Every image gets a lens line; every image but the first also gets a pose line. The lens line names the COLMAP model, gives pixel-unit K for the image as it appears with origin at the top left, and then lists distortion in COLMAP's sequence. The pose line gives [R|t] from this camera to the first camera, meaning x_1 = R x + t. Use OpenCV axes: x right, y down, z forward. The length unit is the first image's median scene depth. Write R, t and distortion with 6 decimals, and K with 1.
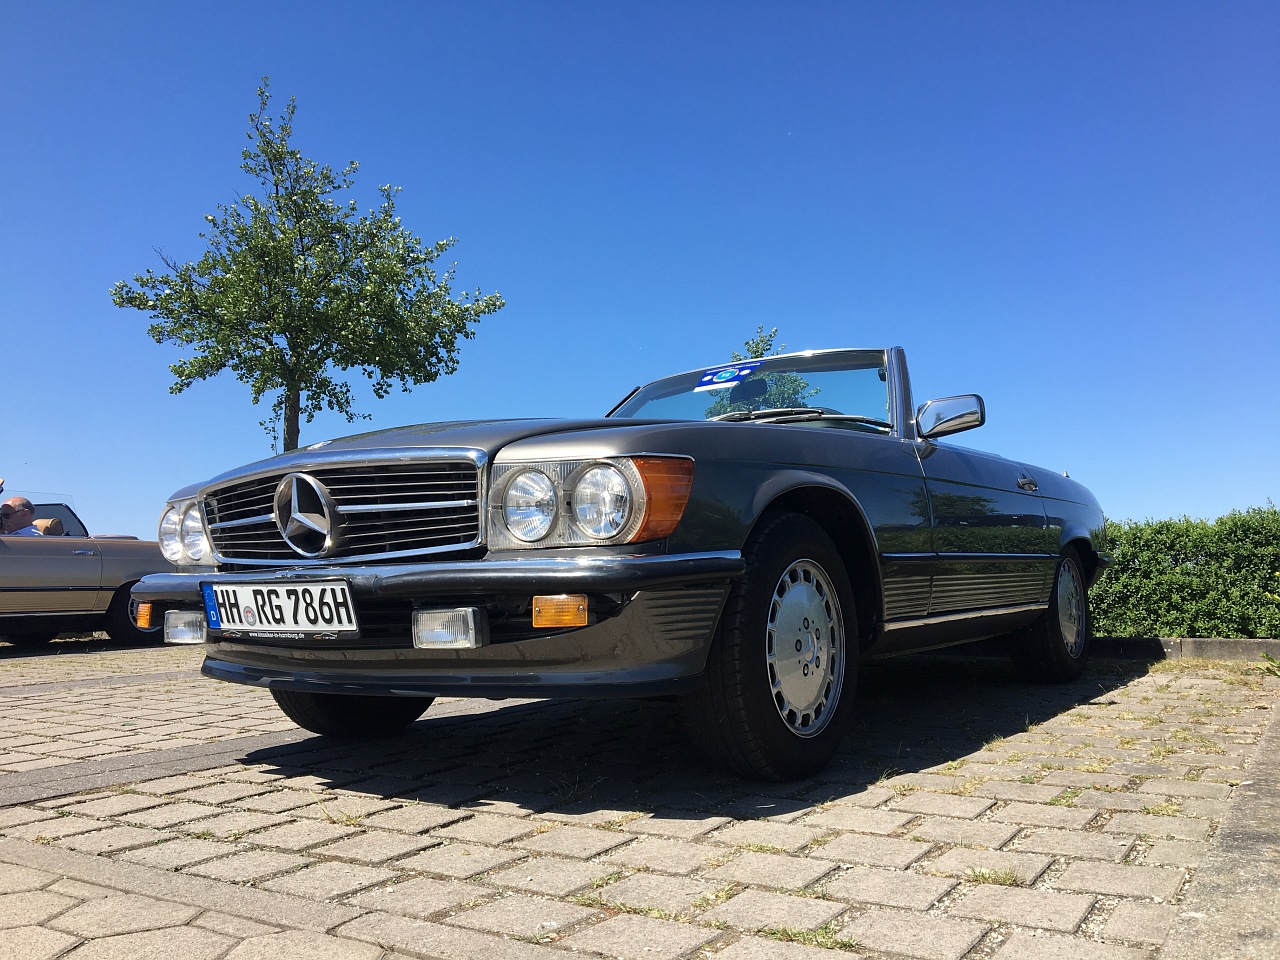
lens RADIAL K [[1073.7, 0, 629.8], [0, 1073.7, 462.9], [0, 0, 1]] dist [0.081960, -0.116568]
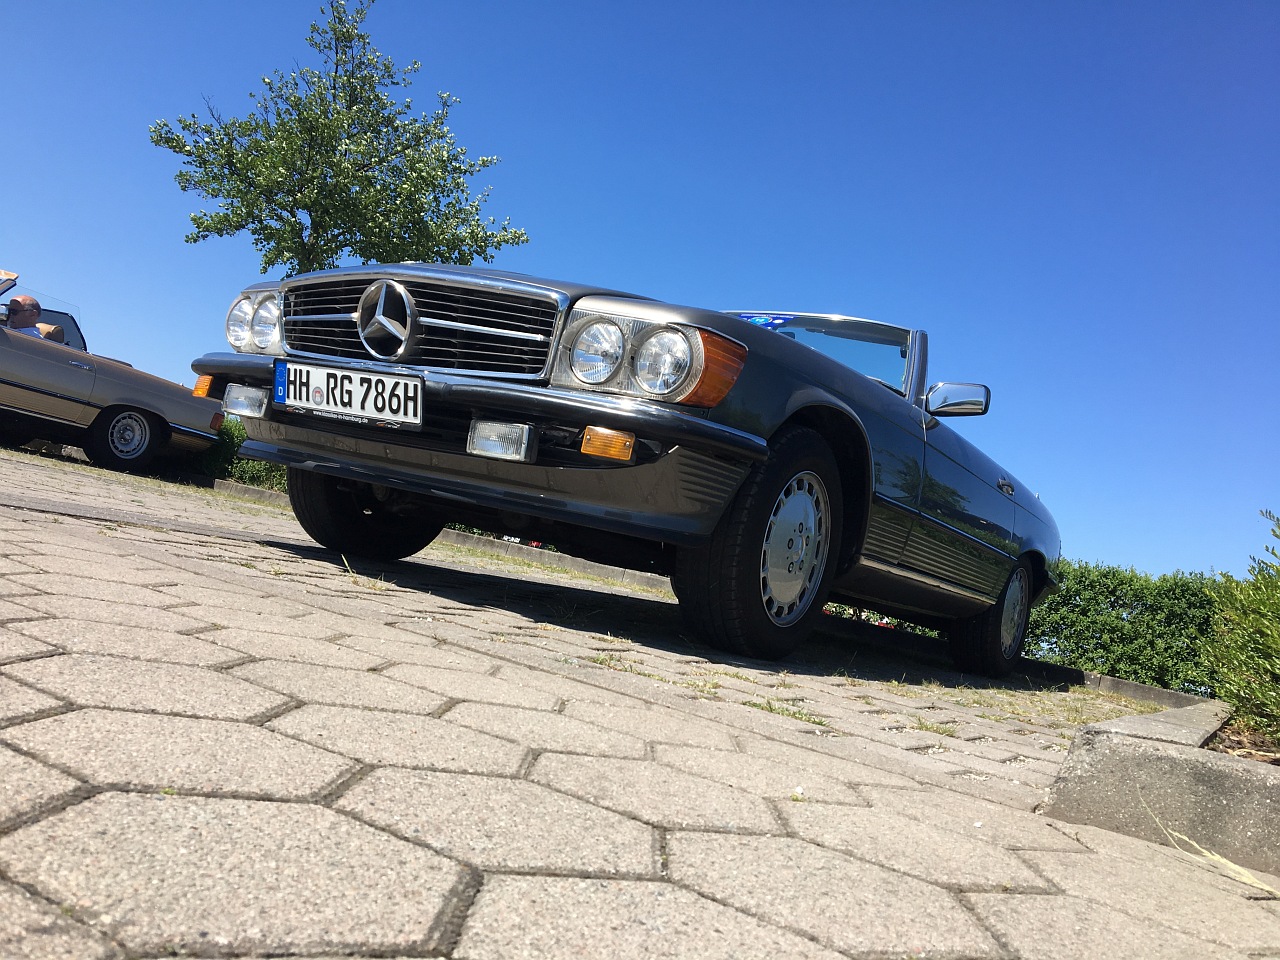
lens RADIAL K [[1073.7, 0, 637.8], [0, 1073.7, 456.0], [0, 0, 1]] dist [0.081960, -0.116568]
pose [[0.970802, 0.236770, 0.038510, -0.062325], [-0.237321, 0.971376, 0.010370, 0.109601], [-0.034952, -0.019206, 0.999204, -0.104991]]
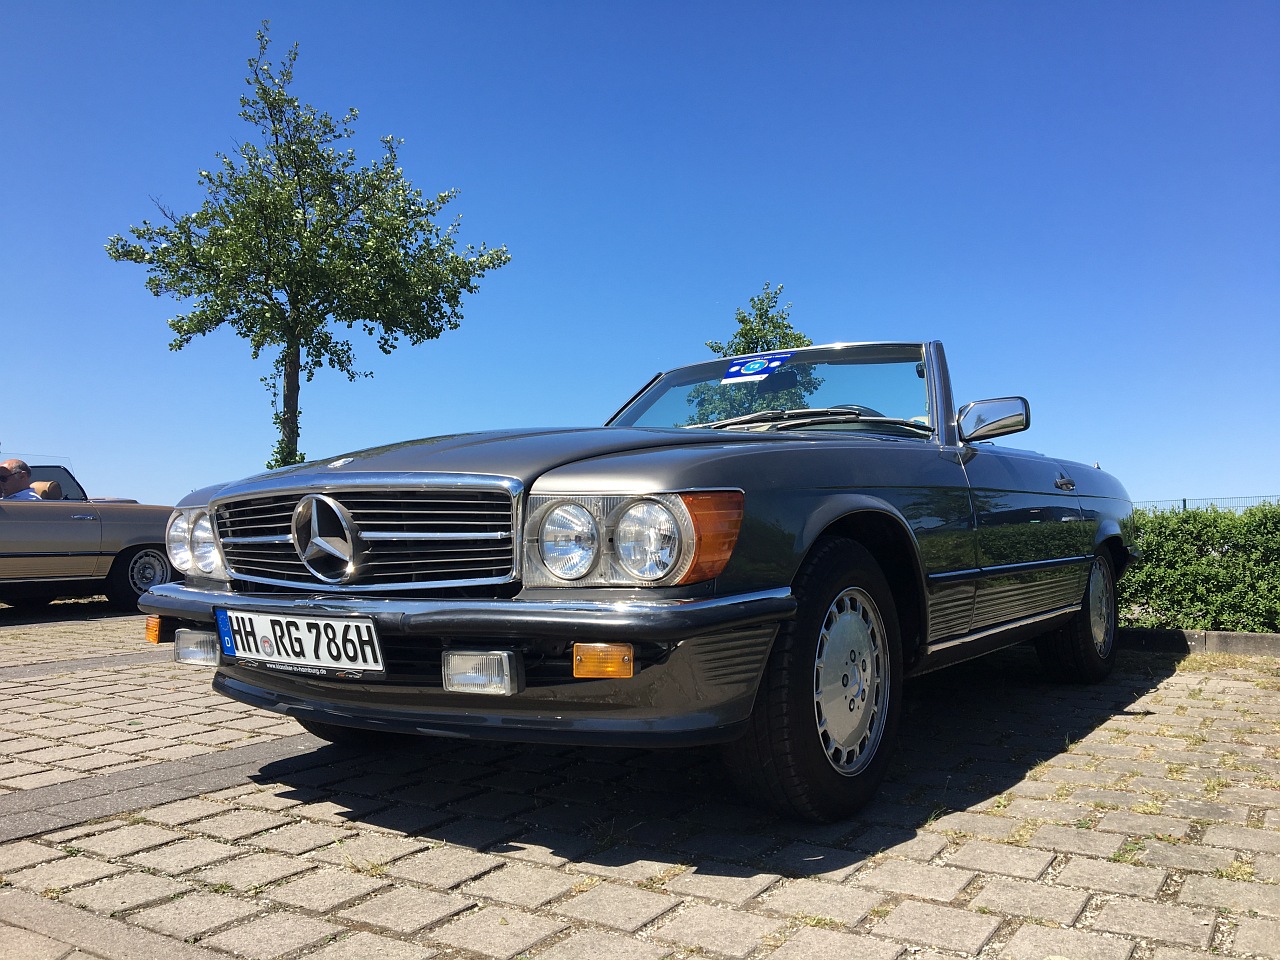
lens RADIAL K [[1073.7, 0, 633.2], [0, 1073.7, 465.3], [0, 0, 1]] dist [0.081960, -0.116568]
pose [[0.999906, 0.012509, 0.005655, -0.038578], [-0.012766, 0.998769, 0.047935, -0.063790], [-0.005048, -0.048003, 0.998834, 0.062833]]
